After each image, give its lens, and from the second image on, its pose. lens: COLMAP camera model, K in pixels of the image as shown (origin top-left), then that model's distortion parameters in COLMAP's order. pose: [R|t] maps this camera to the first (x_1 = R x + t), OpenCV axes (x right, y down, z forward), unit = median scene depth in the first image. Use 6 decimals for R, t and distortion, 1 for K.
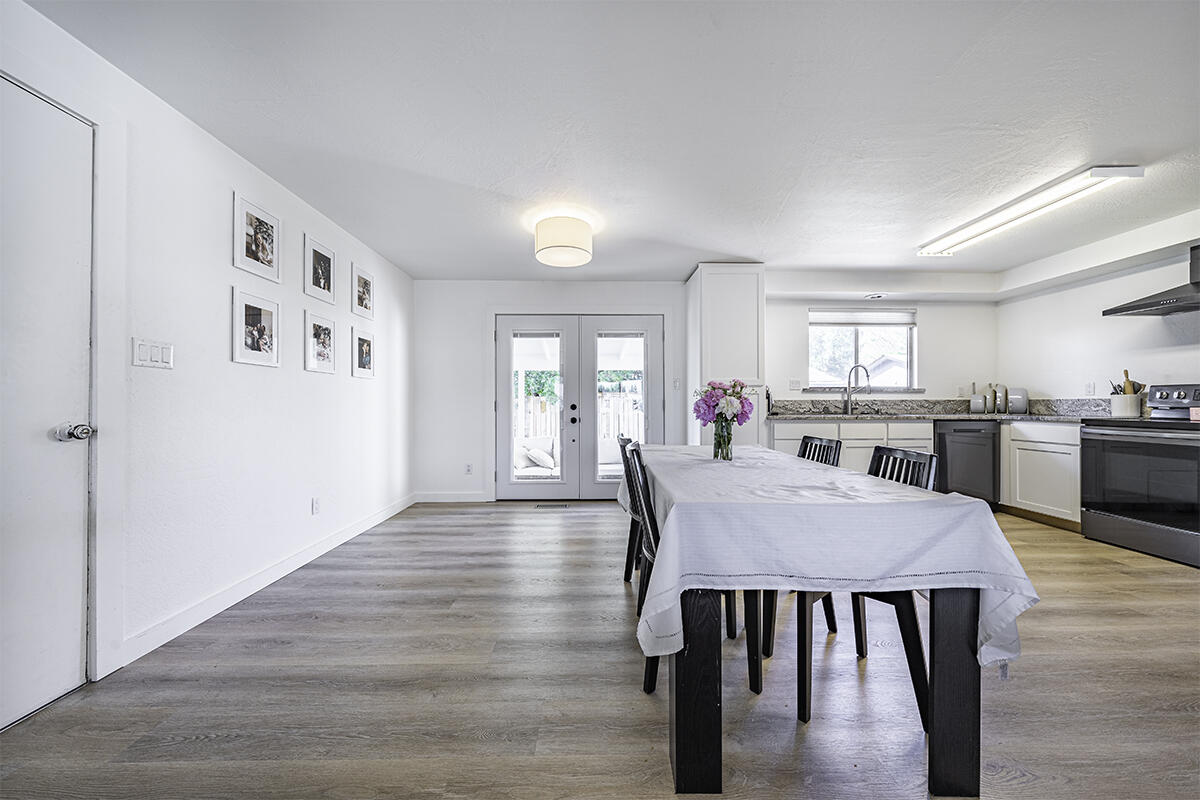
lens RADIAL K [[414.1, 0, 601.0], [0, 414.1, 401.7], [0, 0, 1]] dist [-0.002518, -0.000281]
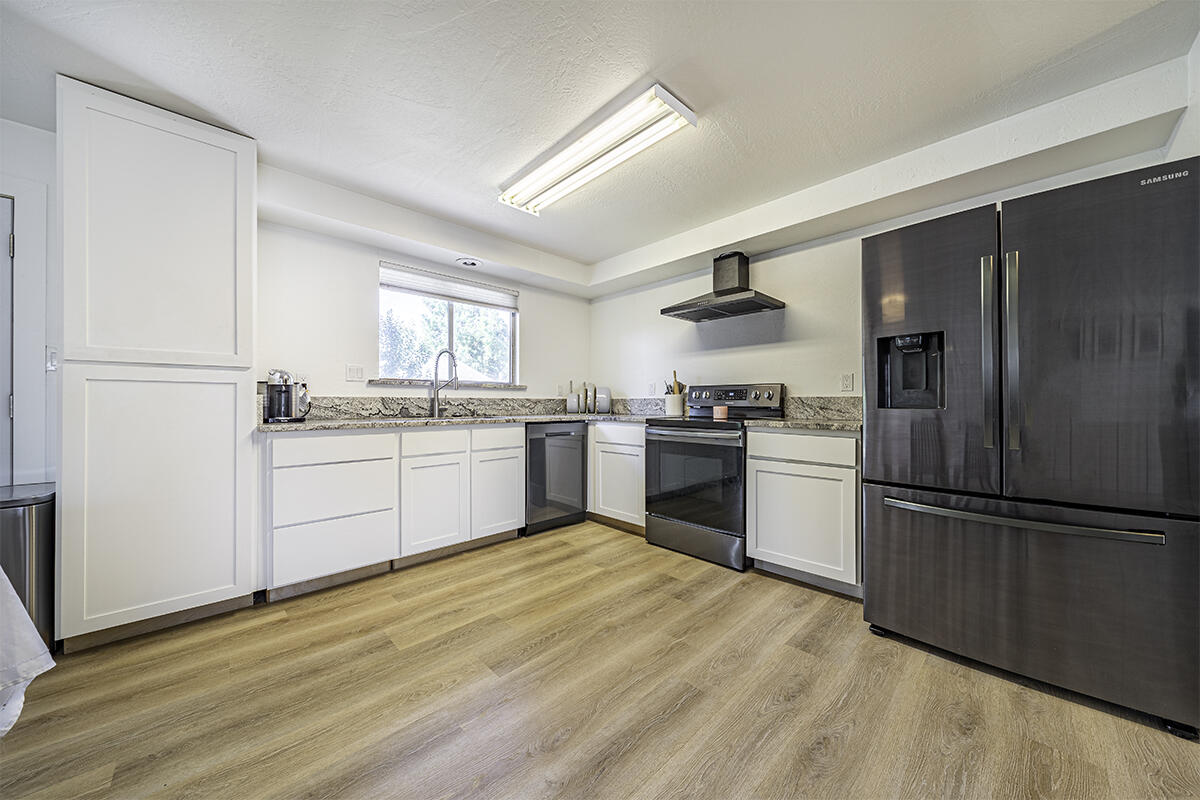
lens RADIAL K [[413.4, 0, 595.8], [0, 413.4, 400.0], [0, 0, 1]] dist [-0.000583, -0.000094]
pose [[0.740819, 0.006246, 0.671675, 0.377323], [-0.004663, 0.999980, -0.004156, 0.001908], [-0.671688, -0.000053, 0.740834, 0.319732]]
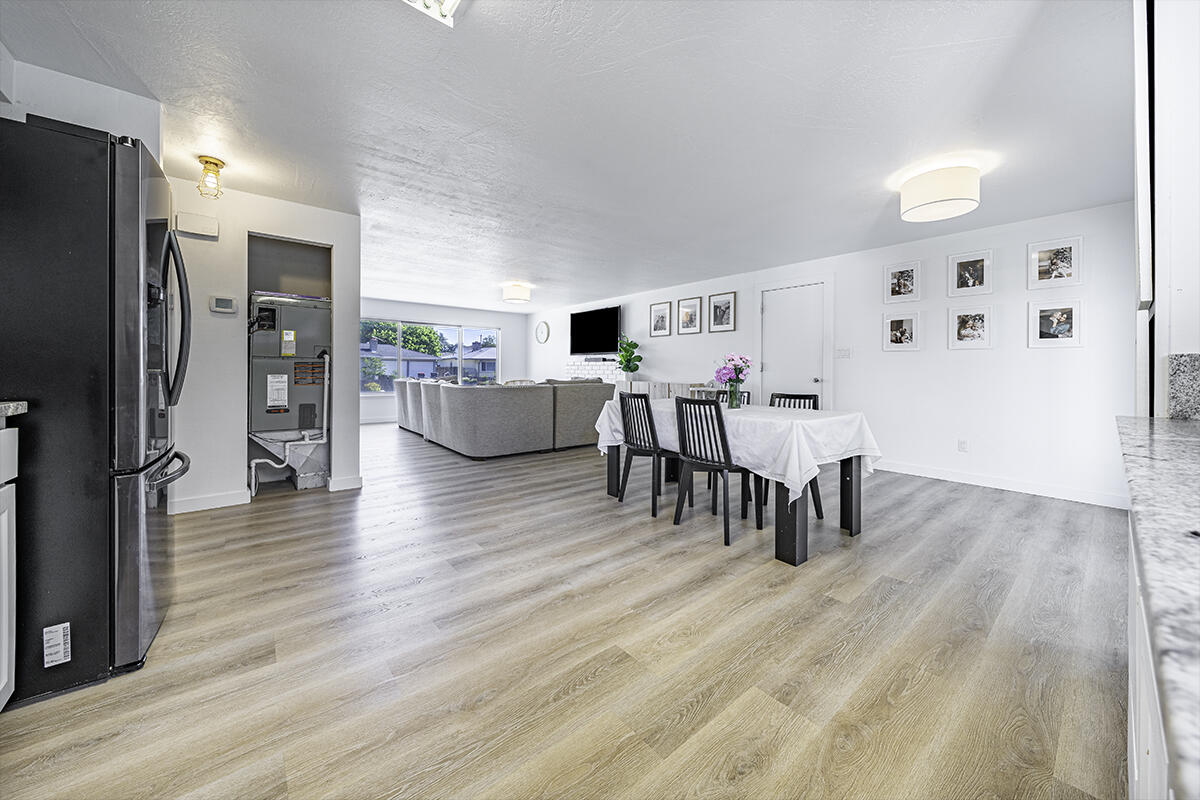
lens RADIAL K [[425.7, 0, 595.3], [0, 425.7, 371.4], [0, 0, 1]] dist [0.000076, -0.000058]
pose [[-0.790102, -0.003614, -0.612965, 0.876054], [-0.004009, 0.999992, -0.000728, 0.006591], [0.612963, 0.001882, -0.790110, 1.032332]]
